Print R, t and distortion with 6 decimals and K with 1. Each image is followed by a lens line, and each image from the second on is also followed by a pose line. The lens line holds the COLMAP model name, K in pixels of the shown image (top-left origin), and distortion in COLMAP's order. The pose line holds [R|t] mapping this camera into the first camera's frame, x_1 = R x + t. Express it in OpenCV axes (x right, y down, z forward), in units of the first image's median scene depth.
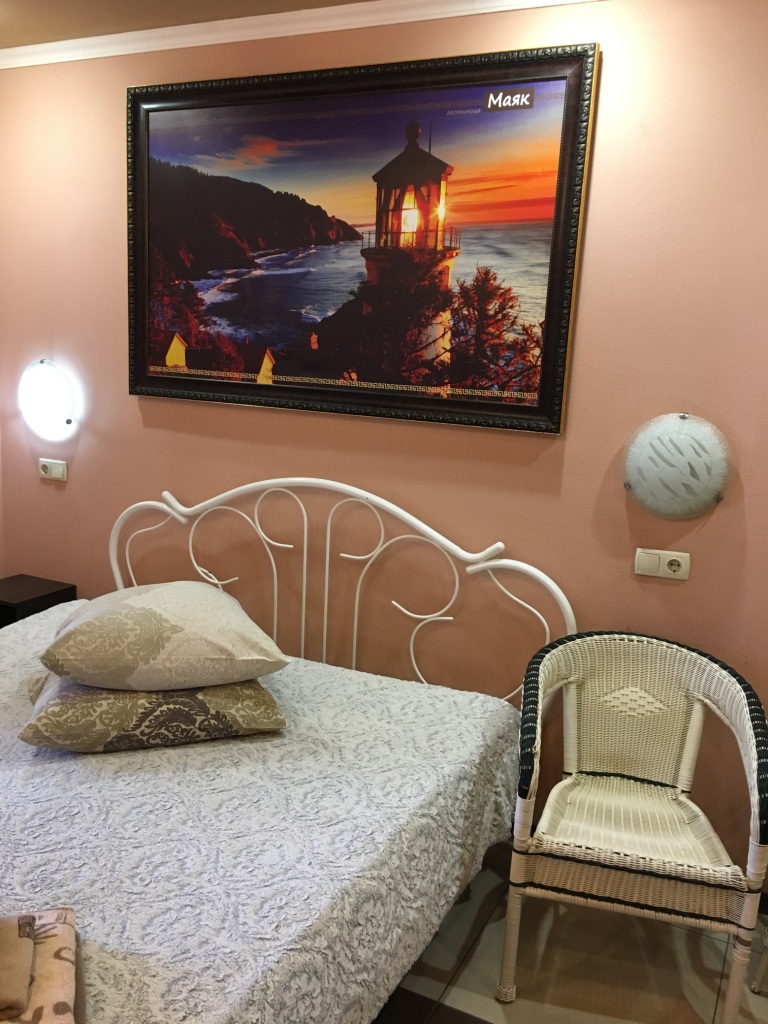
lens RADIAL K [[875.9, 0, 390.3], [0, 875.9, 508.7], [0, 0, 1]] dist [0.079602, -0.113011]
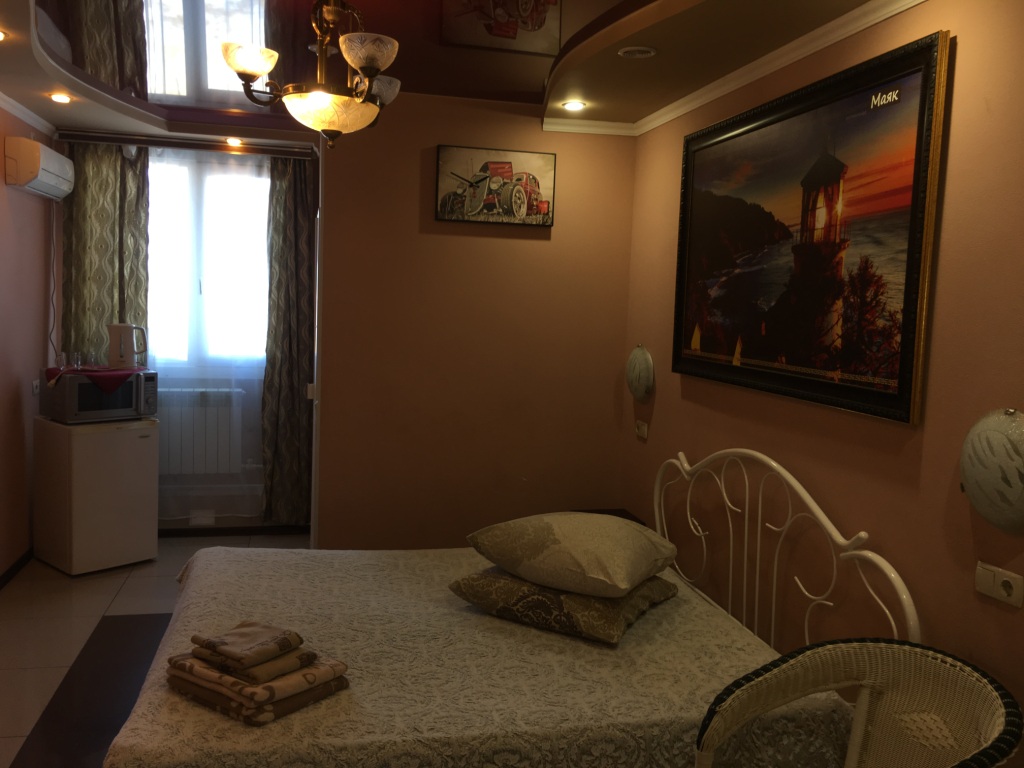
lens RADIAL K [[875.9, 0, 508.1], [0, 875.9, 374.4], [0, 0, 1]] dist [0.079602, -0.113011]
pose [[0.626195, 0.036549, -0.778810, 0.672233], [-0.142403, 0.987459, -0.068157, -0.011368], [0.766552, 0.153585, 0.623546, 0.069443]]
